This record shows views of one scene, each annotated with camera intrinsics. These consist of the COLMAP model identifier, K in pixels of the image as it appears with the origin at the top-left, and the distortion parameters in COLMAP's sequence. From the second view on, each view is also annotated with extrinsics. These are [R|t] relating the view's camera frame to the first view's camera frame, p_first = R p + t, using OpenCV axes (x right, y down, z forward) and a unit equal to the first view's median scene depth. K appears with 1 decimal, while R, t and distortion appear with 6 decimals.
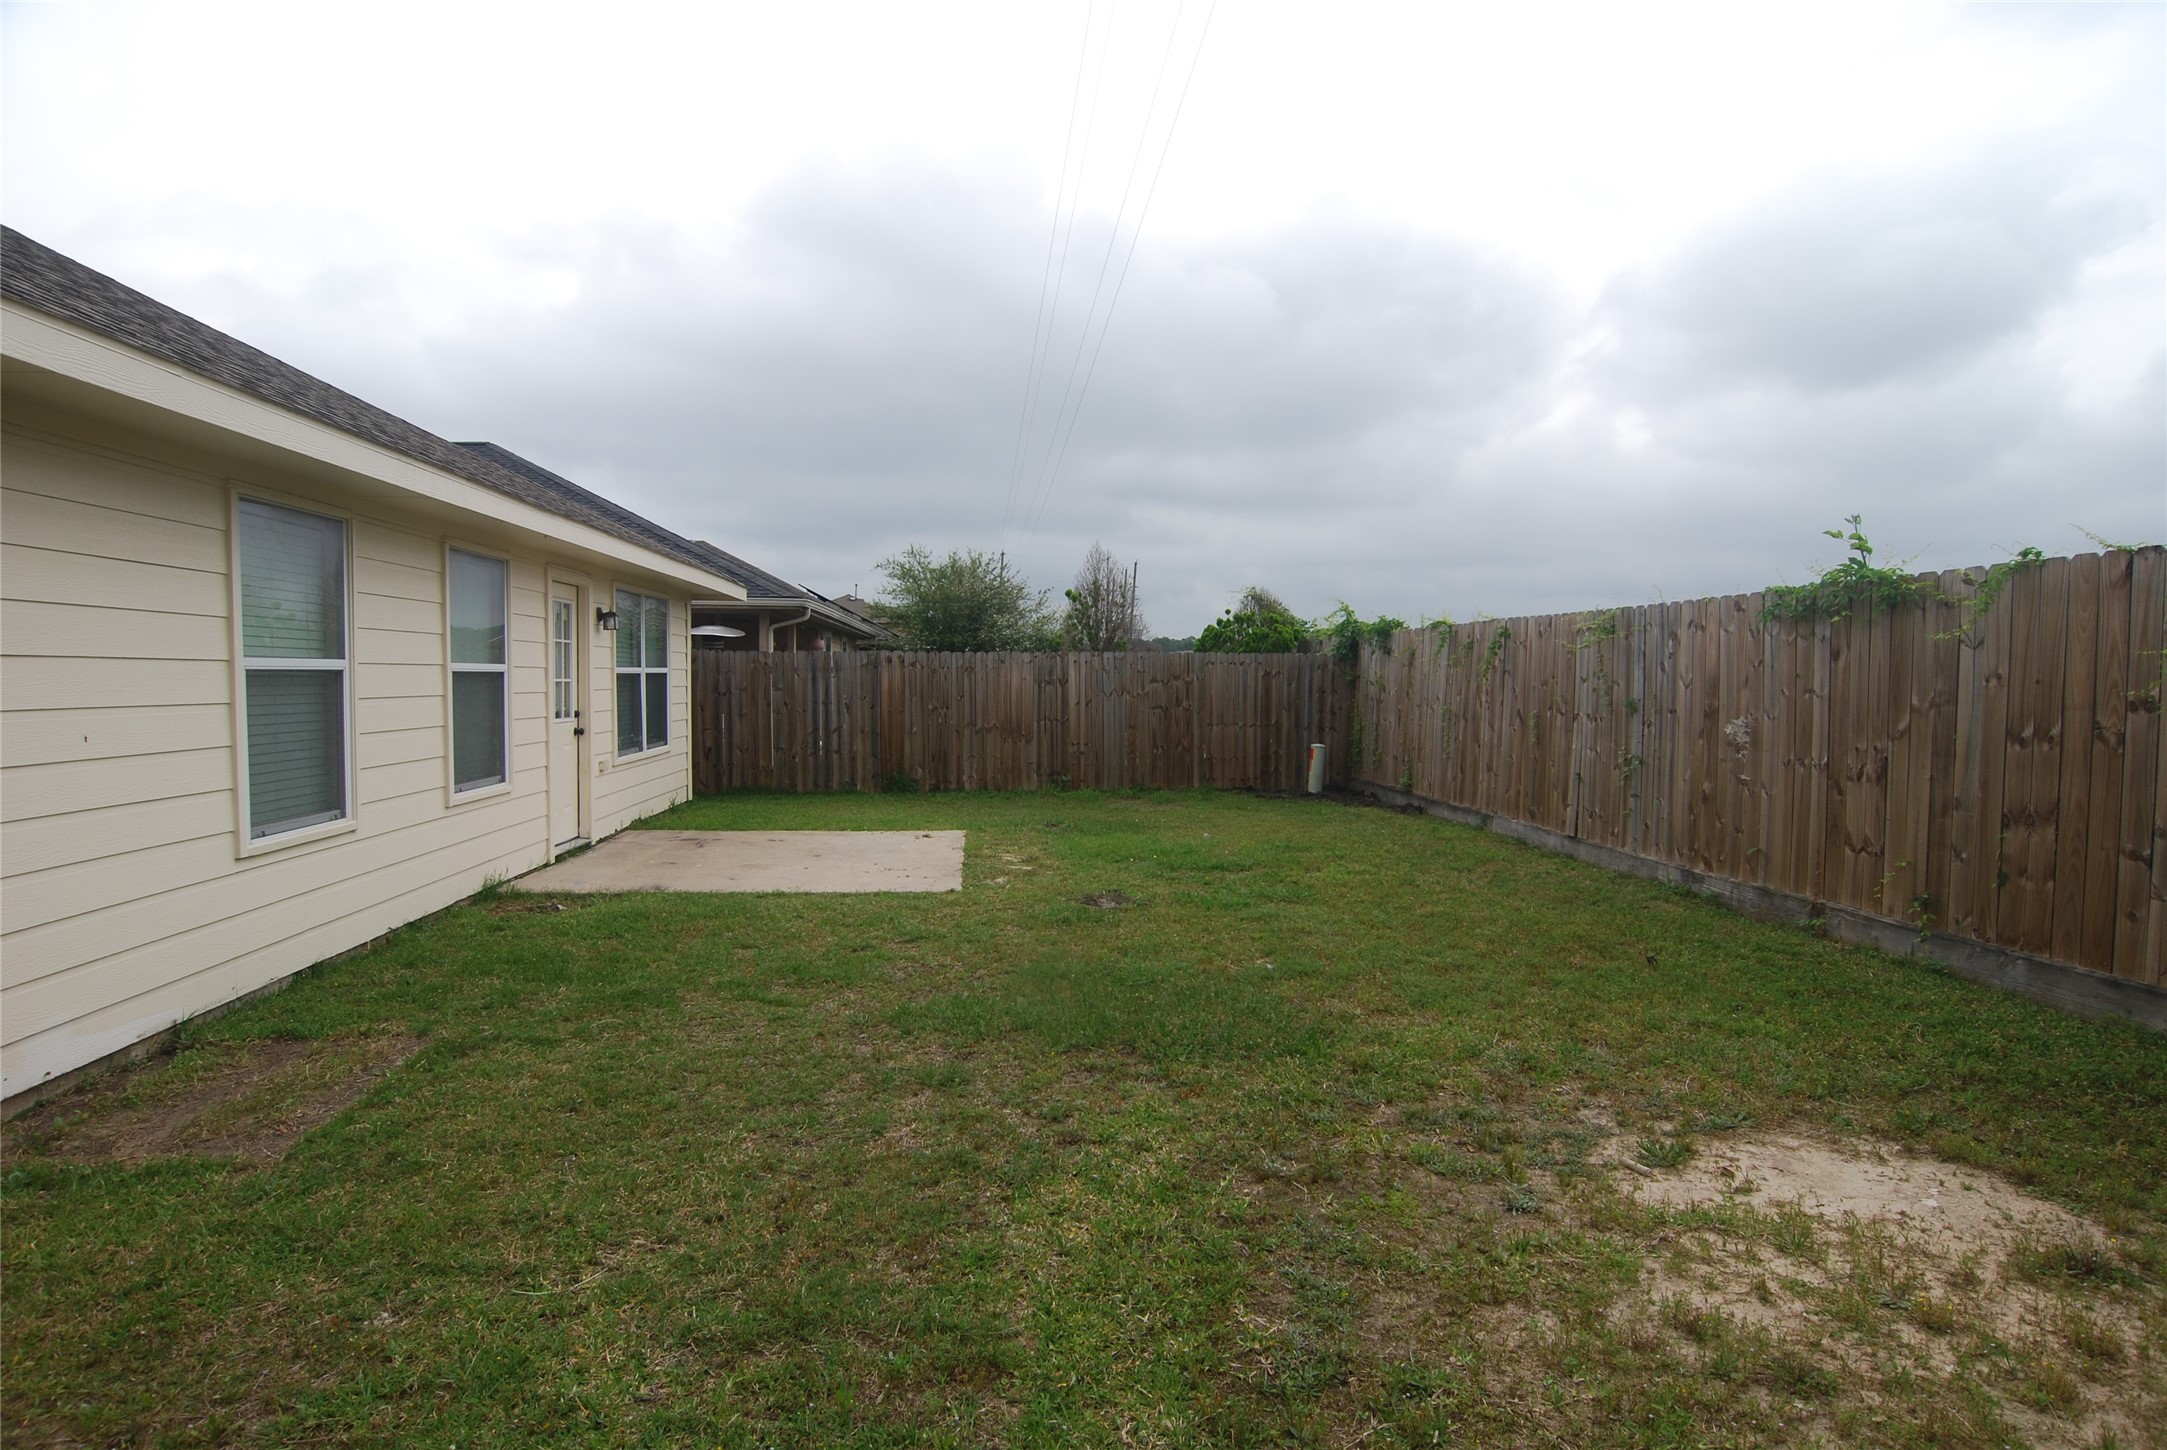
lens RADIAL K [[1166.8, 0, 1064.3], [0, 1166.8, 736.3], [0, 0, 1]] dist [-0.007578, -0.001459]
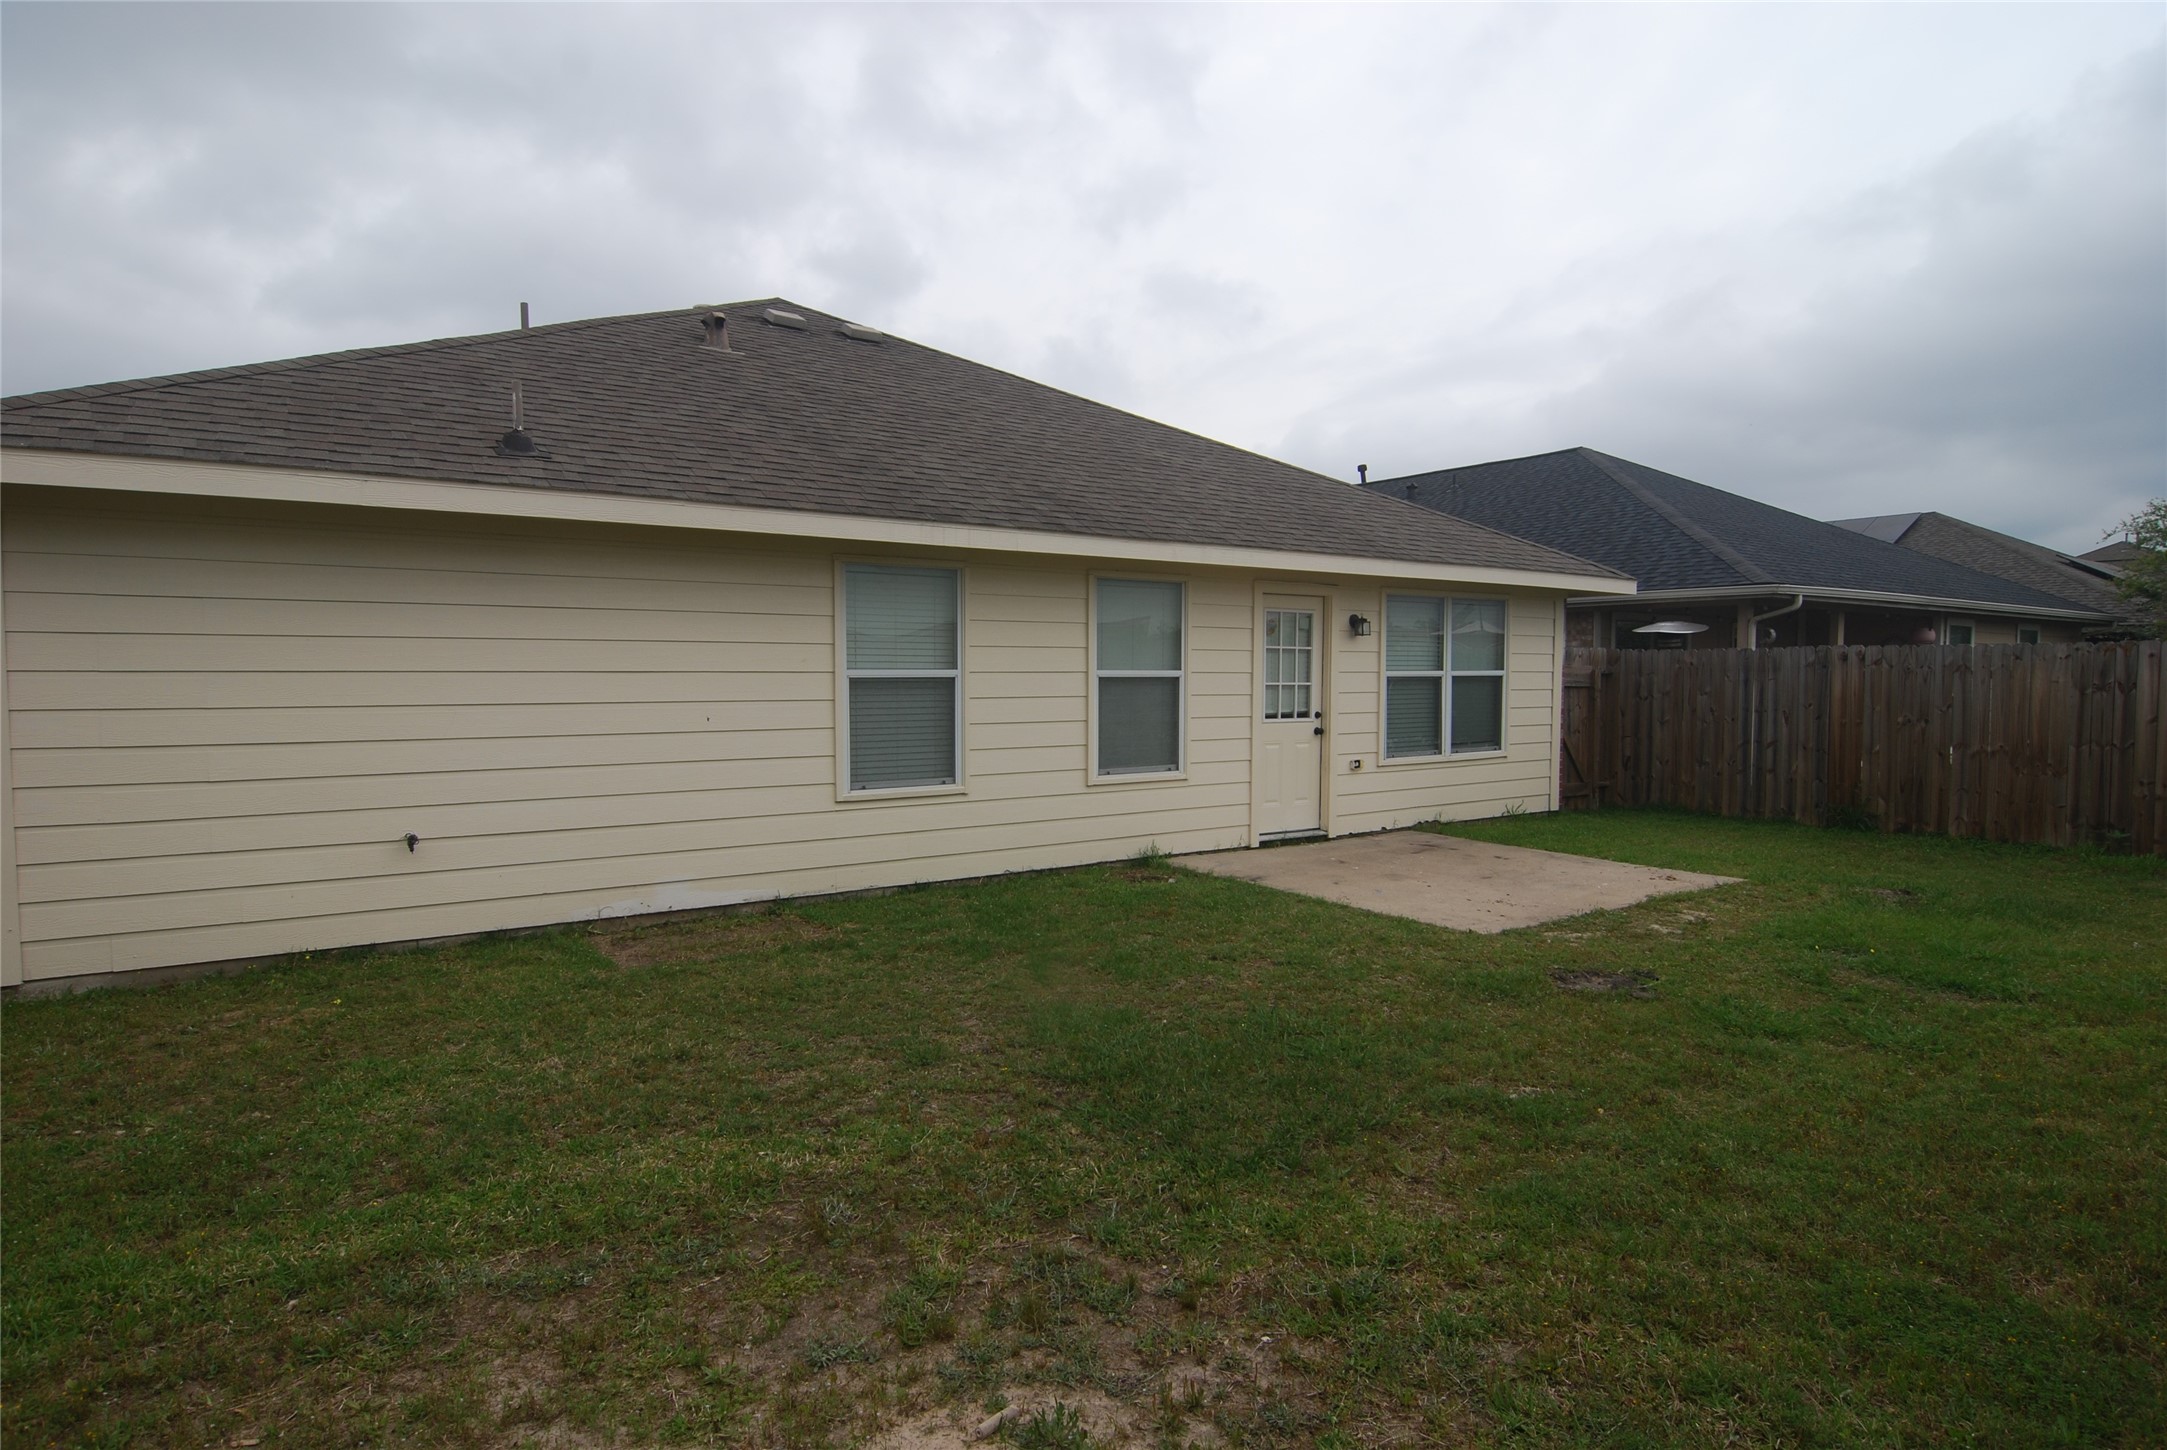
lens RADIAL K [[1166.8, 0, 1066.9], [0, 1166.8, 709.4], [0, 0, 1]] dist [-0.007578, -0.001459]
pose [[0.498110, 0.021215, -0.866854, 0.334899], [-0.040925, 0.999162, 0.000937, -0.013063], [0.866147, 0.035009, 0.498561, 0.211824]]
